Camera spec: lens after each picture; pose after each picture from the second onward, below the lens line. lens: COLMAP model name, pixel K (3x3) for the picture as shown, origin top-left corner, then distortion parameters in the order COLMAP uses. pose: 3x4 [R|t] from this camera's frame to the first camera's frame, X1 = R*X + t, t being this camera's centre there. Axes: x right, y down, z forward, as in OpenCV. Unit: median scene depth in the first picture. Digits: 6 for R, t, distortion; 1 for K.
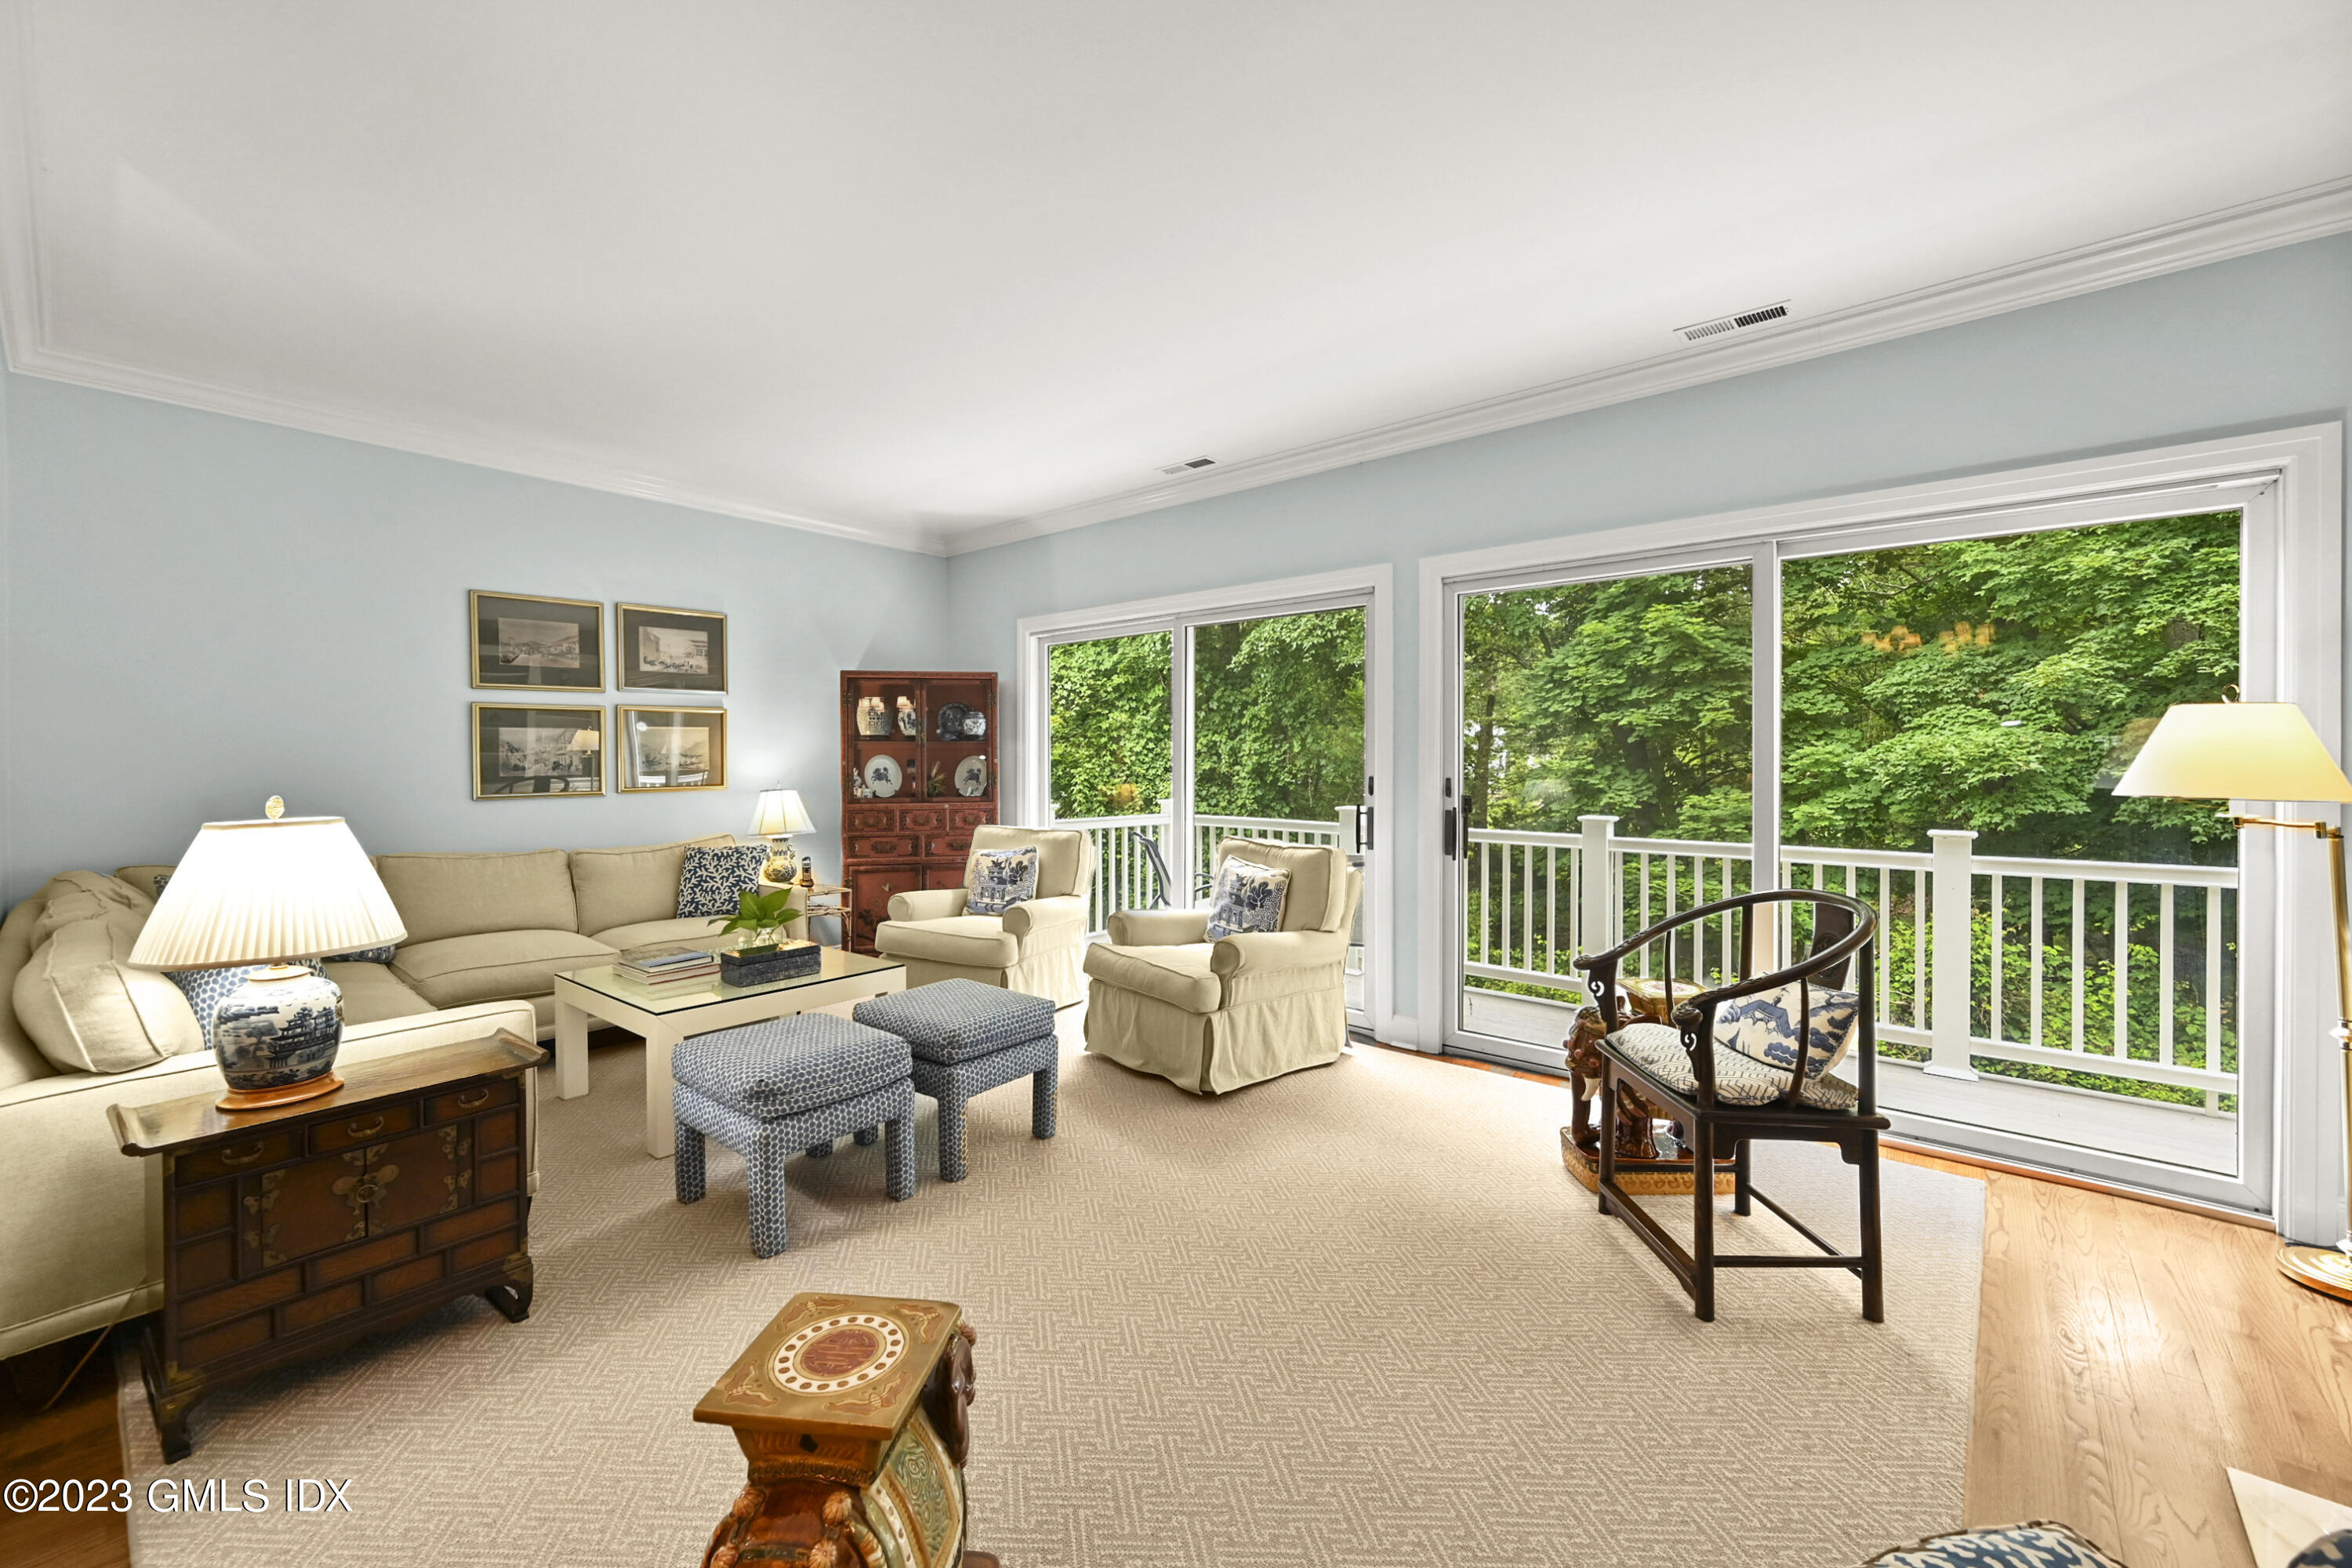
lens RADIAL K [[932.7, 0, 1172.2], [0, 932.7, 770.4], [0, 0, 1]] dist [-0.004192, -0.000712]
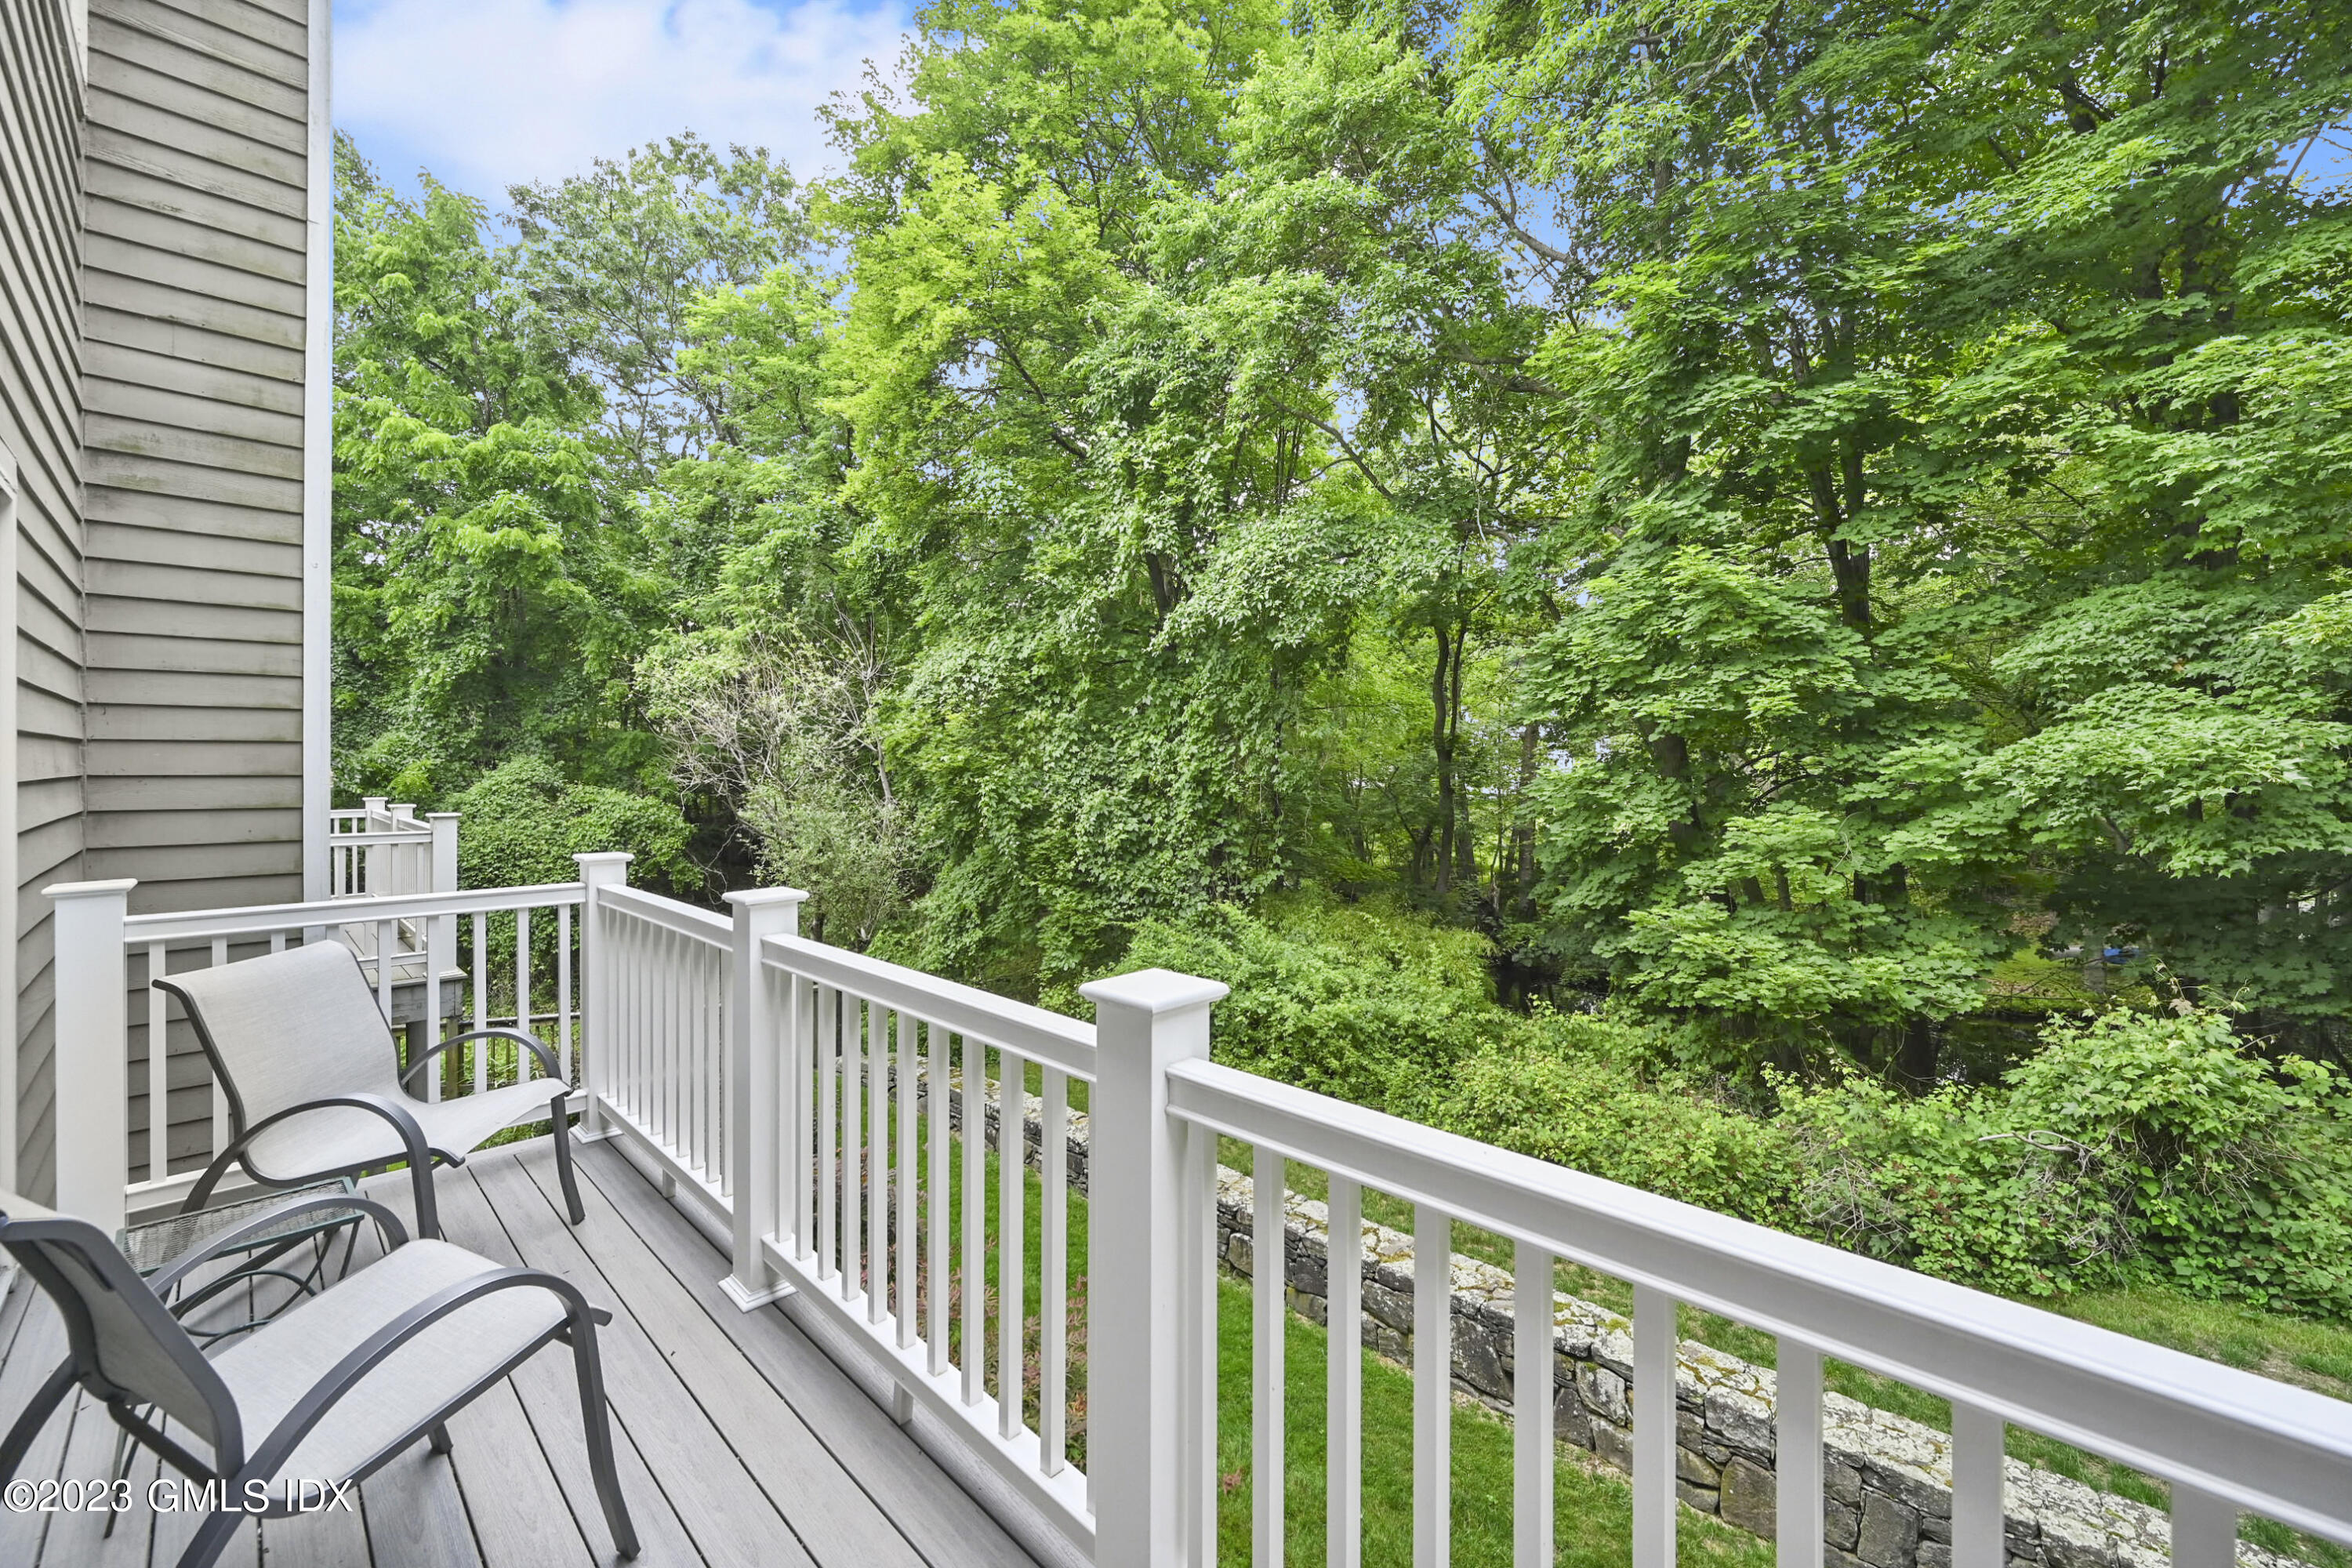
lens RADIAL K [[932.7, 0, 1183.3], [0, 932.7, 782.4], [0, 0, 1]] dist [-0.004192, -0.000712]
pose [[0.997912, -0.002805, -0.064527, 0.409524], [0.003437, 0.999947, 0.009689, -0.015809], [0.064497, -0.009891, 0.997869, 0.590637]]
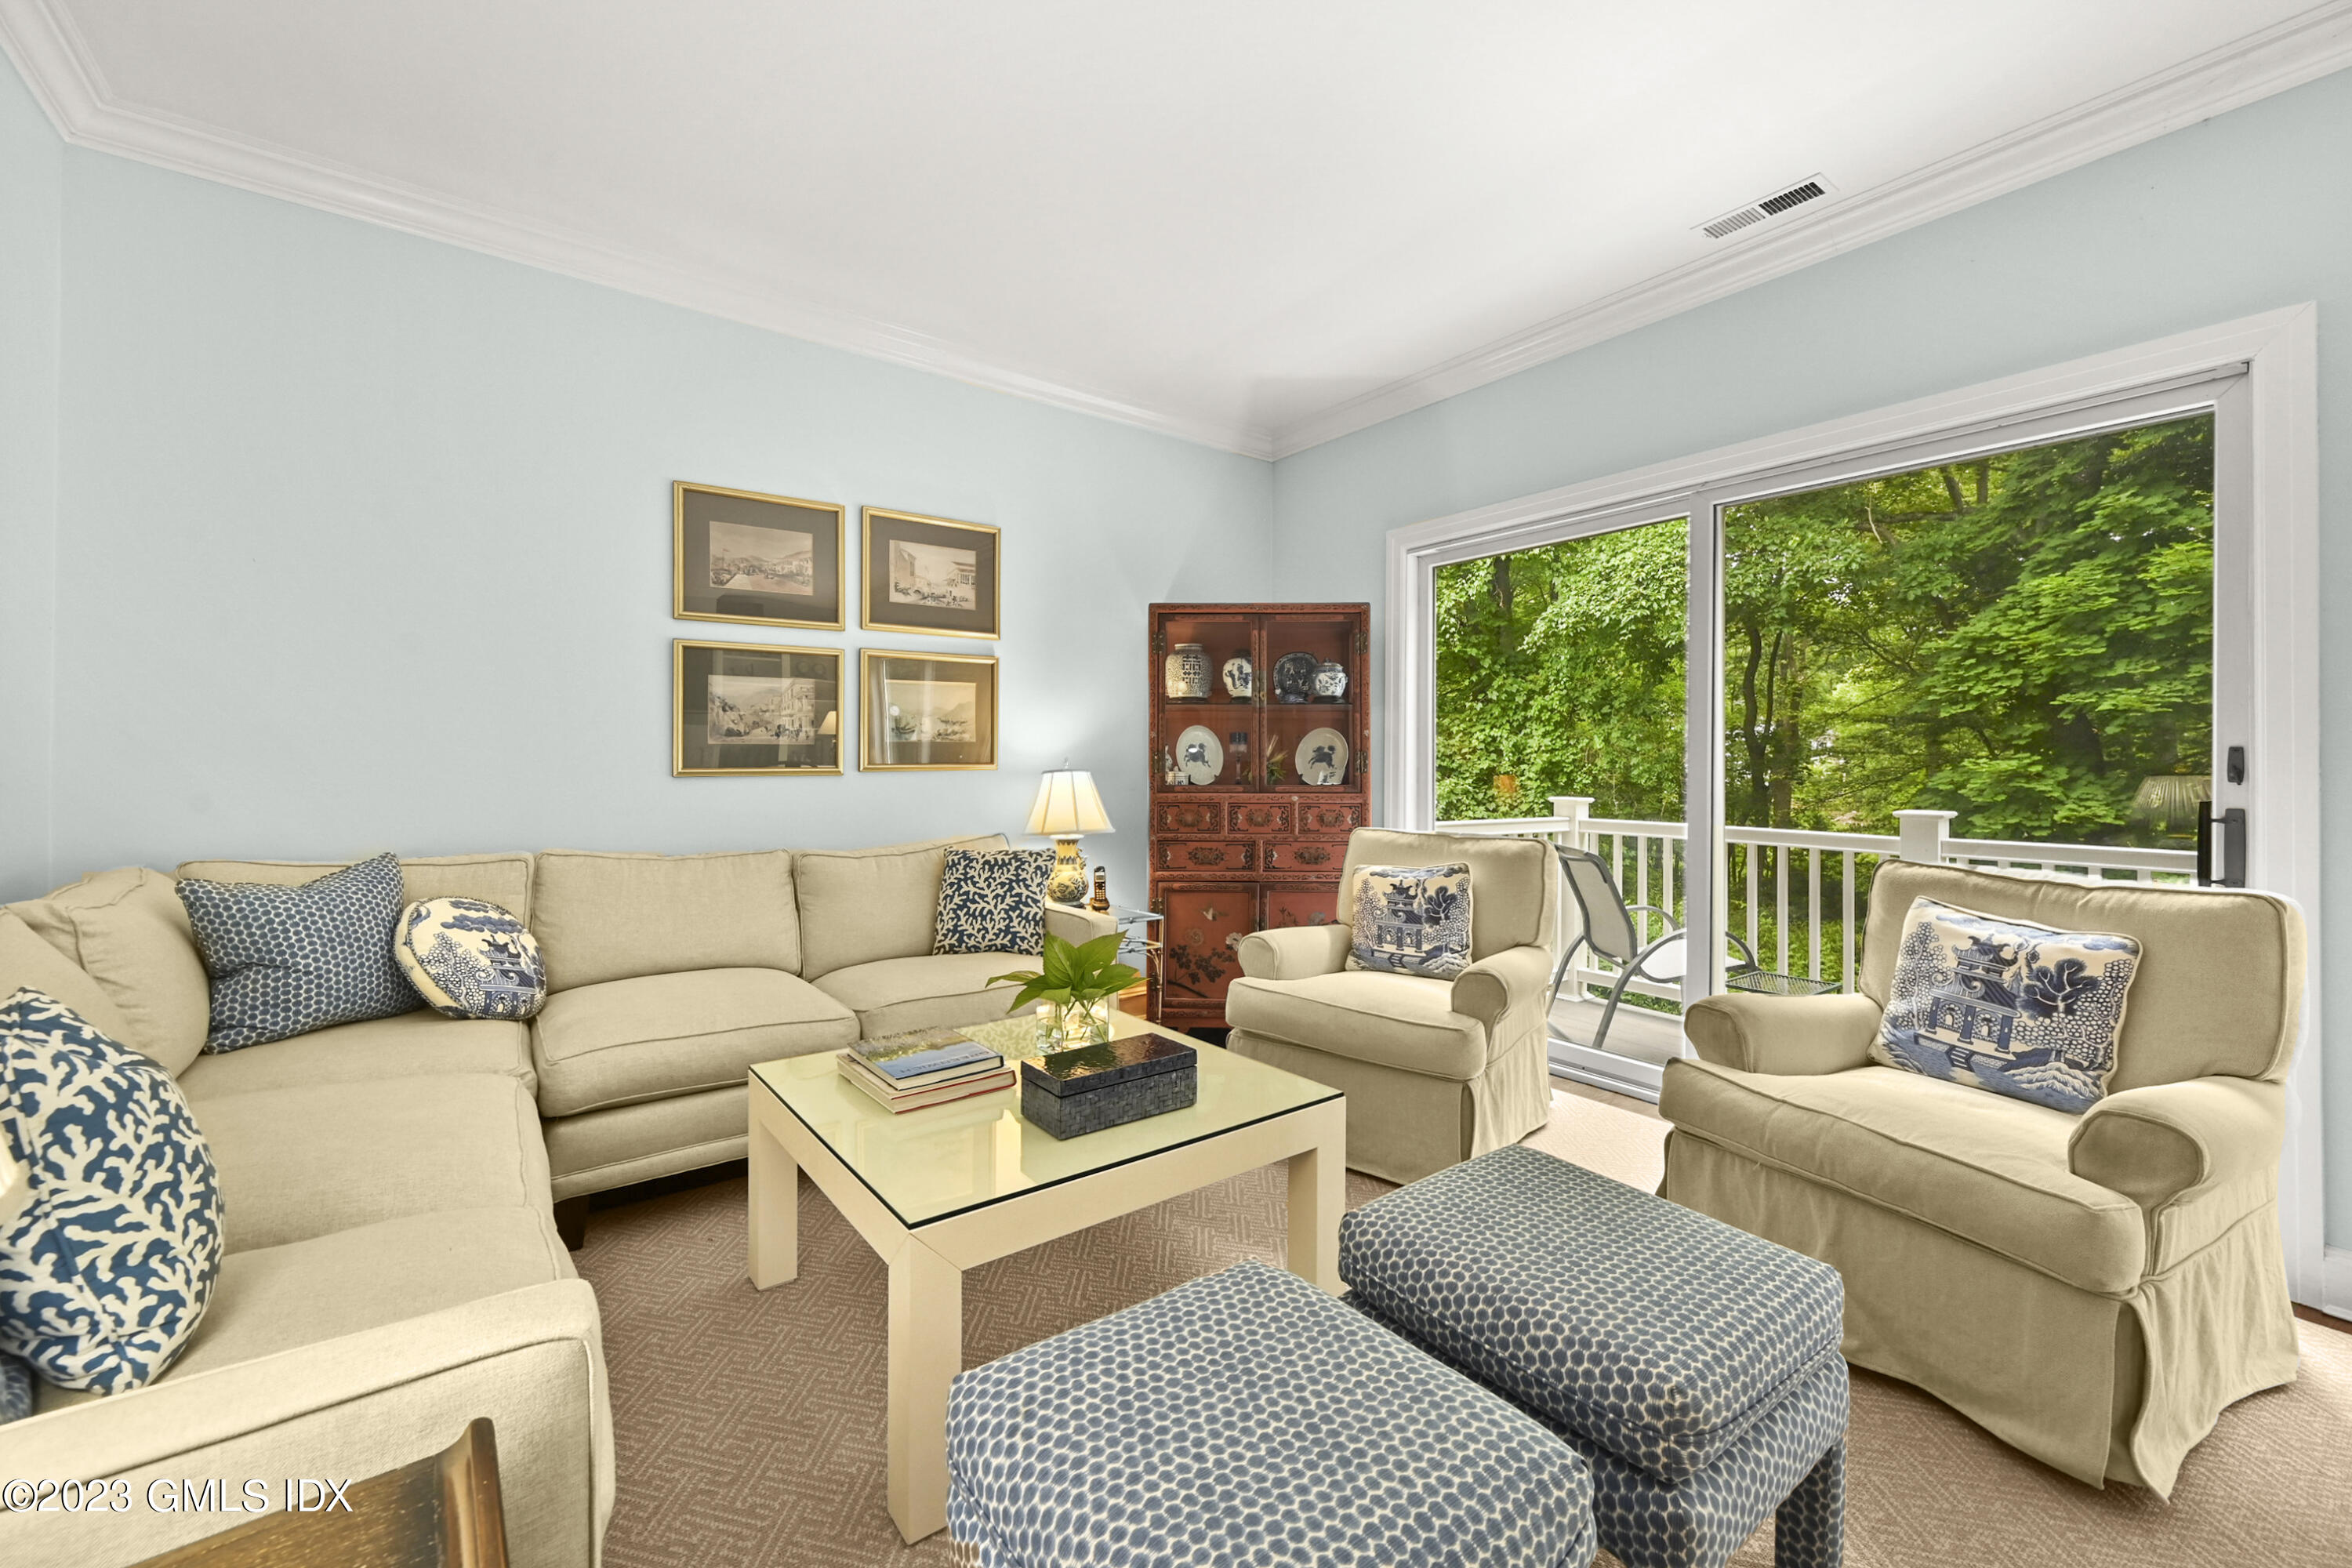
lens RADIAL K [[932.7, 0, 1180.1], [0, 932.7, 761.1], [0, 0, 1]] dist [-0.004192, -0.000712]
pose [[0.976451, 0.007131, -0.215619, -0.166481], [-0.010202, 0.999862, -0.013132, 0.019471], [0.215496, 0.015023, 0.976389, 0.294500]]
